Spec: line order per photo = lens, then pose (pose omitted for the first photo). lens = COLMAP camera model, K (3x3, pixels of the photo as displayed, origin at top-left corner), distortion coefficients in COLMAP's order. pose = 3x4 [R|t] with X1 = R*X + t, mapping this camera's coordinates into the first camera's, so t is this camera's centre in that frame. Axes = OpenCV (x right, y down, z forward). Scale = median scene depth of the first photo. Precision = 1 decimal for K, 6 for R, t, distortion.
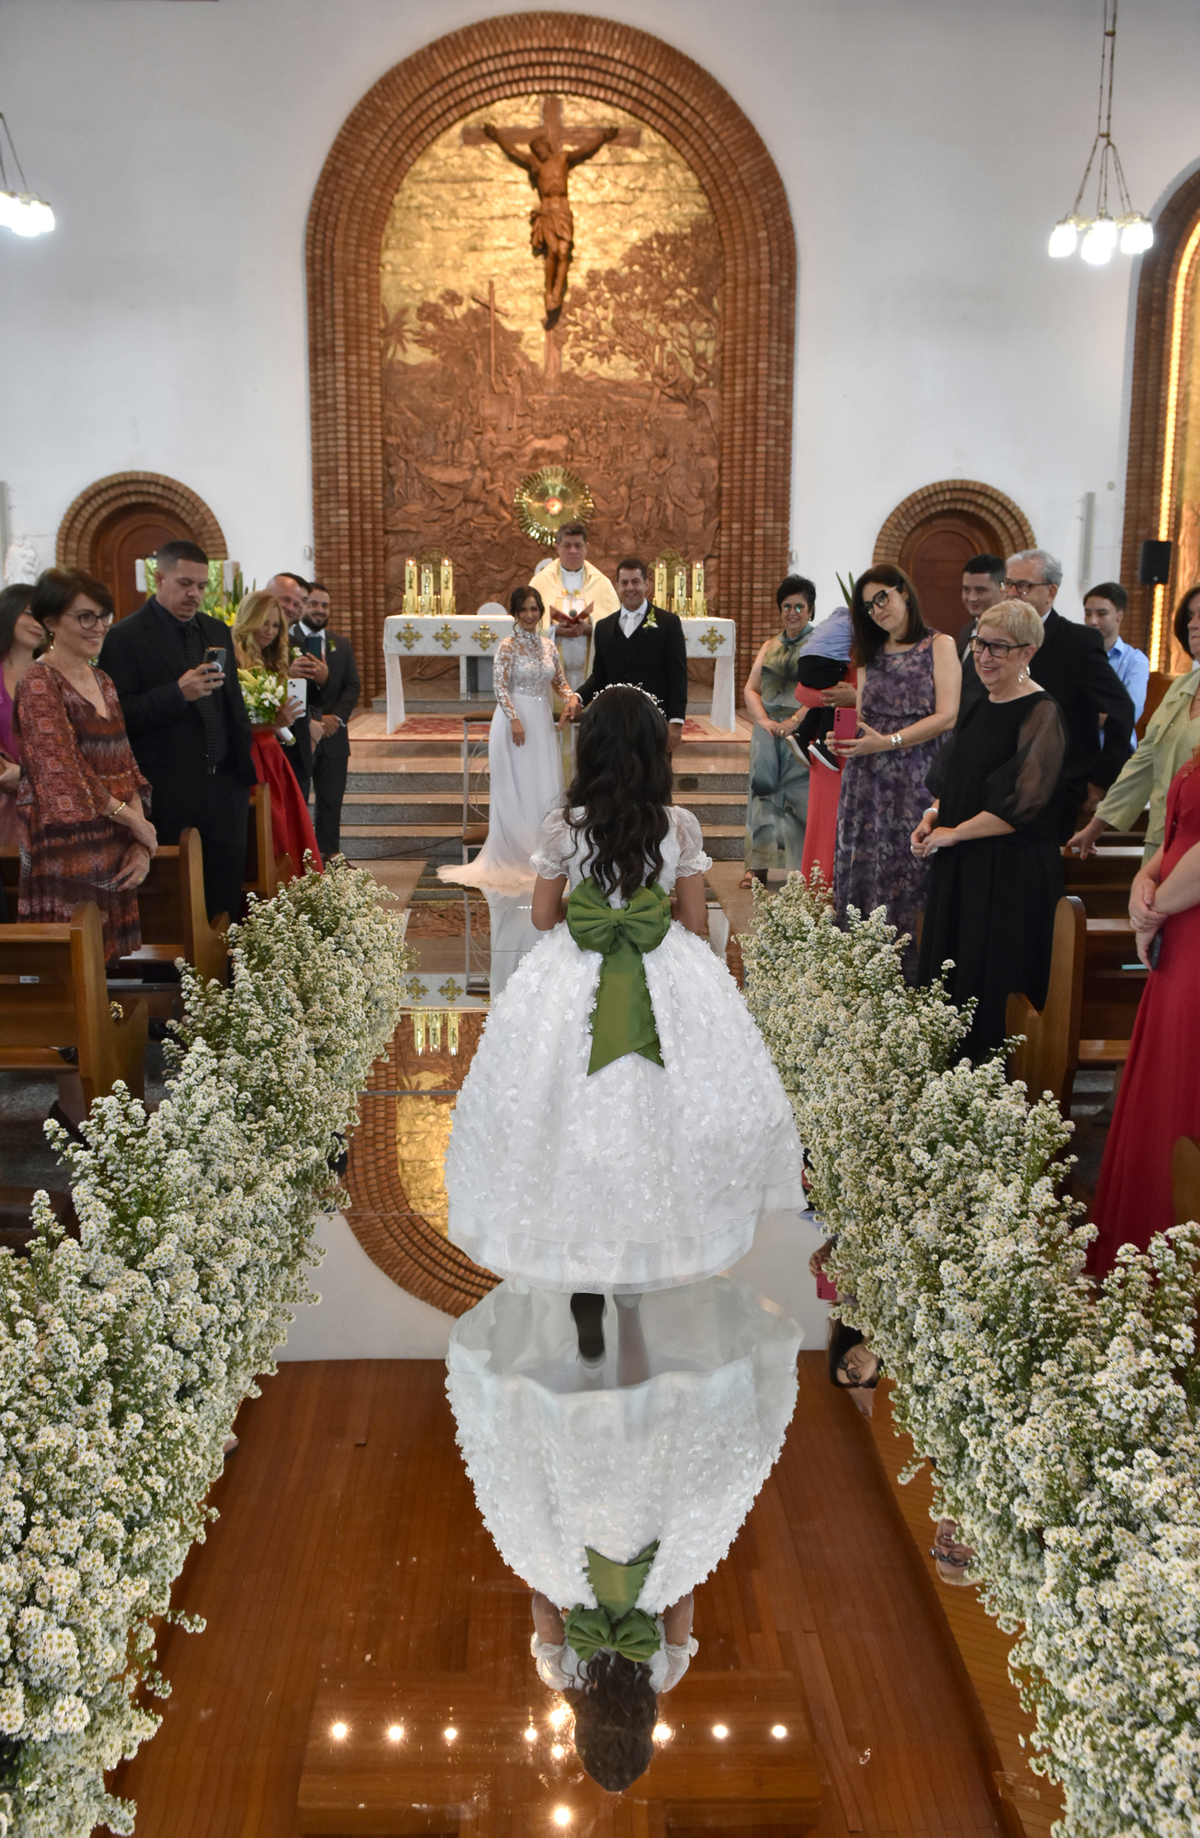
lens RADIAL K [[1585.6, 0, 600.0], [0, 1585.6, 919.0], [0, 0, 1]] dist [-0.010789, -0.004990]
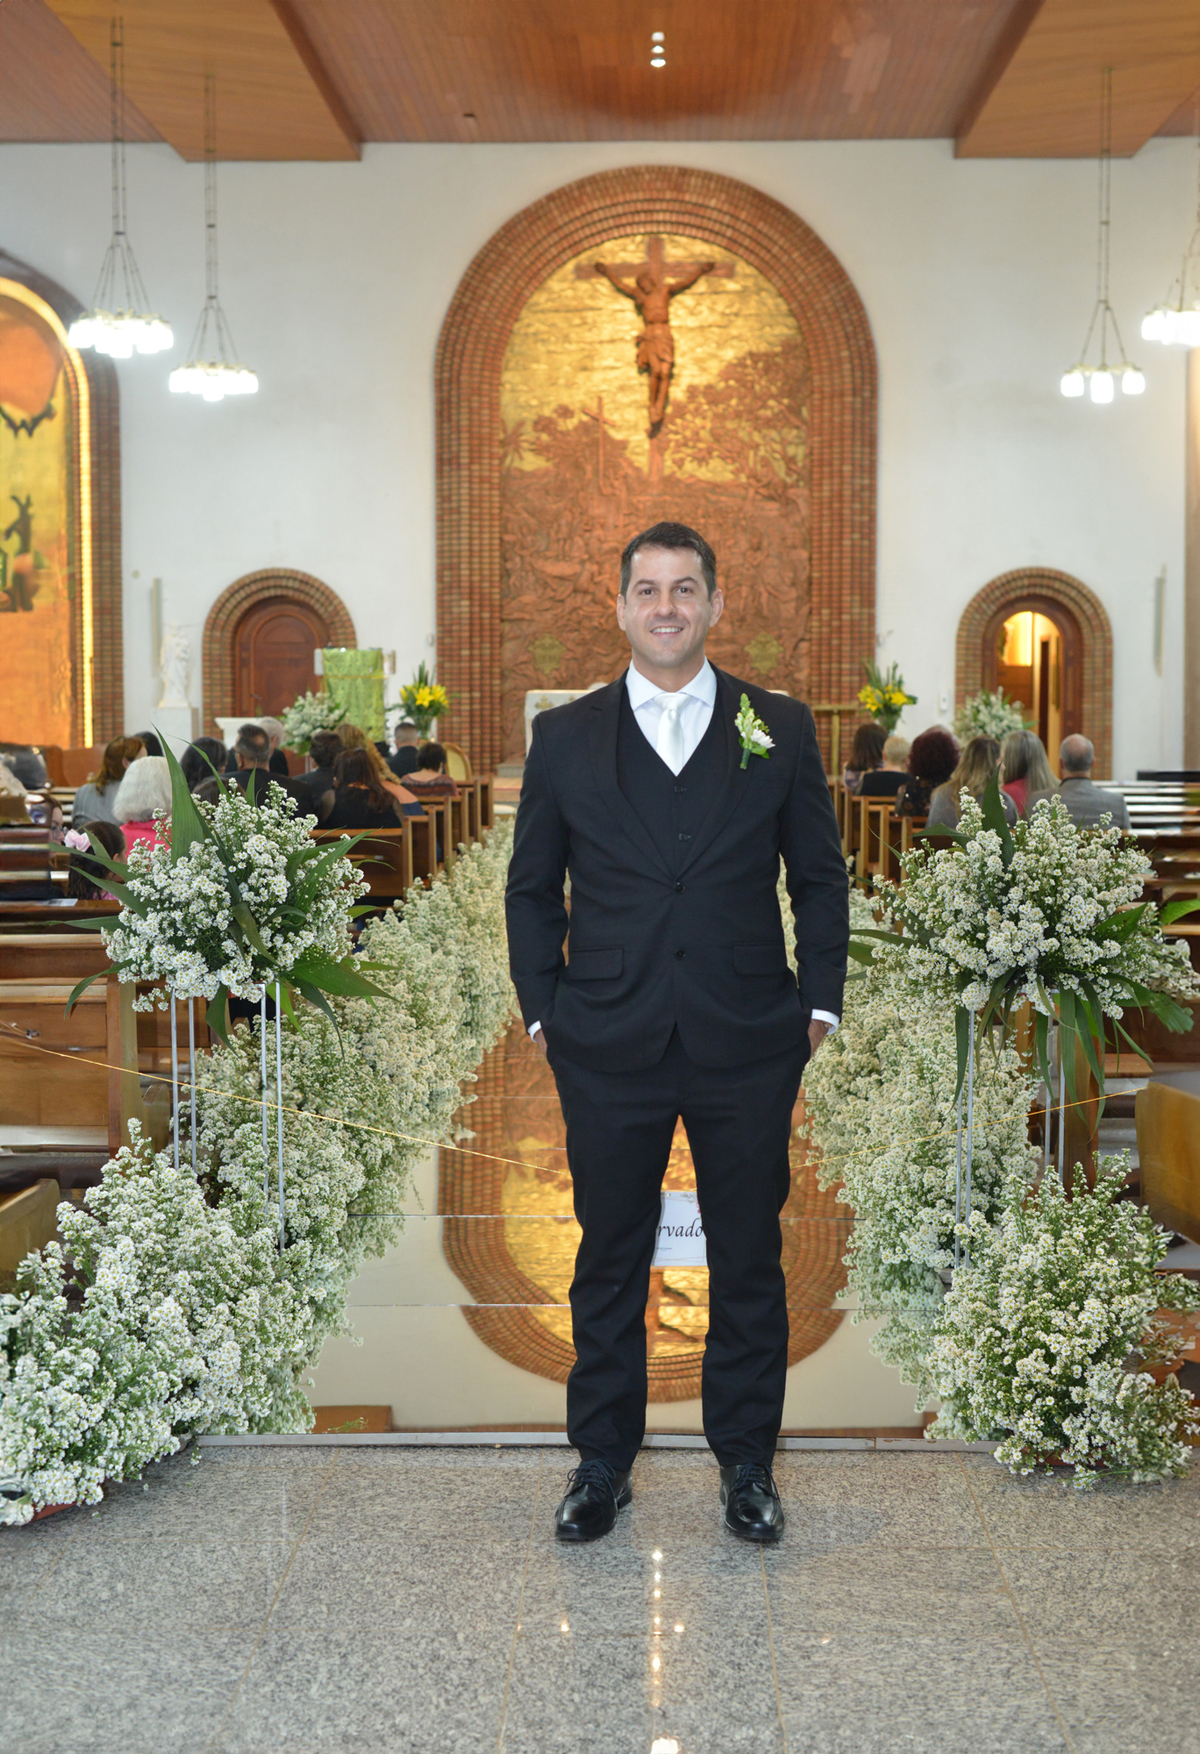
lens RADIAL K [[2415.1, 0, 600.0], [0, 2415.1, 877.0], [0, 0, 1]] dist [0.009399, -0.026798]
pose [[0.998208, -0.002225, -0.059803, 0.031321], [-0.004998, 0.992718, -0.120359, 0.132740], [0.059636, 0.120442, 0.990927, -0.630870]]
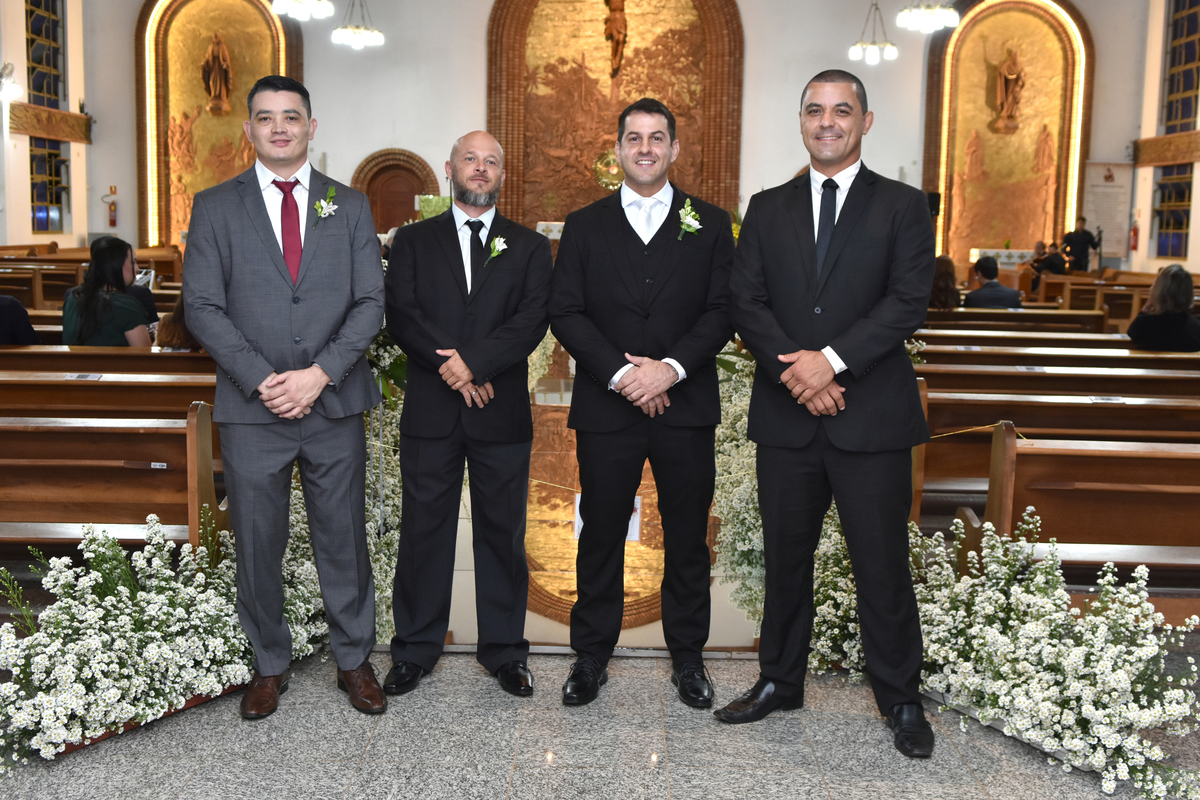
lens RADIAL K [[1372.0, 0, 621.5], [0, 1372.0, 396.7], [0, 0, 1]] dist [0.002806, -0.013729]
pose [[0.999421, 0.019683, -0.027771, 0.031284], [-0.021748, 0.996859, -0.076151, 0.134640], [0.026185, 0.076711, 0.996709, -0.615115]]
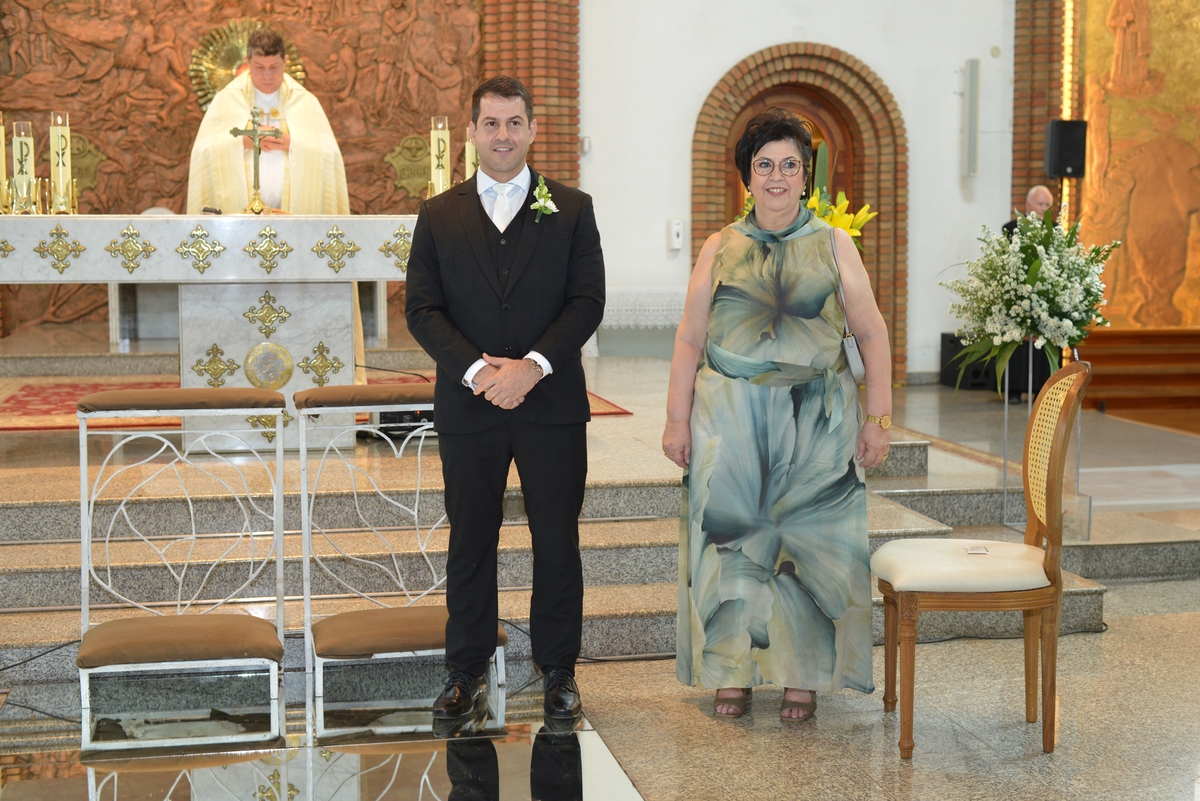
lens RADIAL K [[1770.2, 0, 600.0], [0, 1770.2, 400.5], [0, 0, 1]] dist [0.014946, -0.103237]
pose [[0.986047, -0.026623, 0.164322, -0.008208], [0.043035, 0.994340, -0.097142, -0.034764], [-0.160806, 0.102858, 0.981612, 0.223588]]
